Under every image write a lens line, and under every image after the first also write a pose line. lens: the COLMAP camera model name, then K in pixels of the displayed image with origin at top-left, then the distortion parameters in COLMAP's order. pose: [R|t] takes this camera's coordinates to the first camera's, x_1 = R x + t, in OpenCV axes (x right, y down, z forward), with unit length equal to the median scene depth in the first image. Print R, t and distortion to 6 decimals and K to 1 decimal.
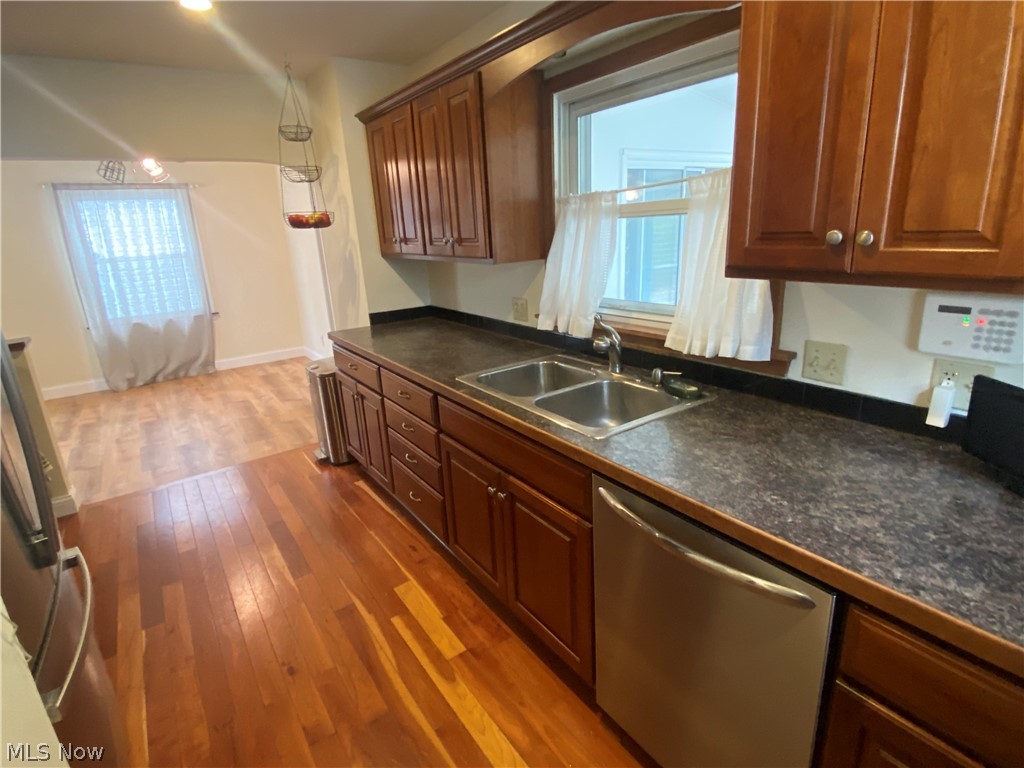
lens RADIAL K [[500.3, 0, 512.0], [0, 500.3, 384.0], [0, 0, 1]] dist [0.001513, -0.000225]
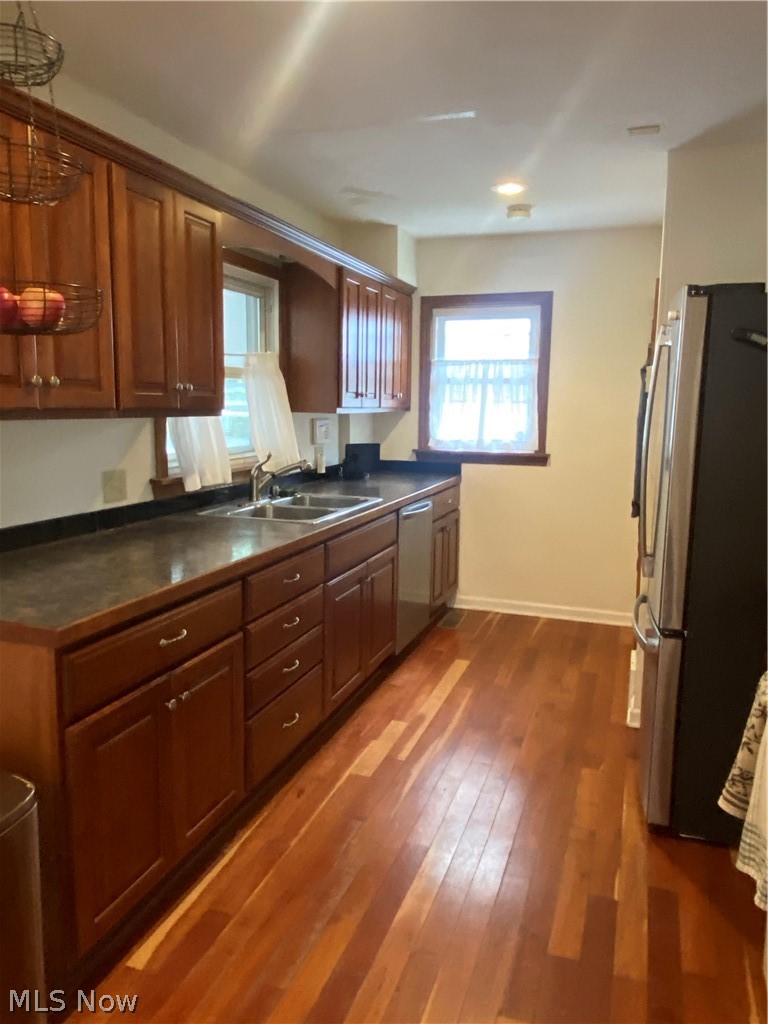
lens RADIAL K [[732.8, 0, 384.0], [0, 732.8, 512.0], [0, 0, 1]] dist [0.001073, 0.000049]
pose [[-0.563557, -0.077553, 0.822429, -1.359204], [0.270164, 0.923532, 0.272212, -0.375506], [-0.780650, 0.375598, -0.499511, 1.567618]]
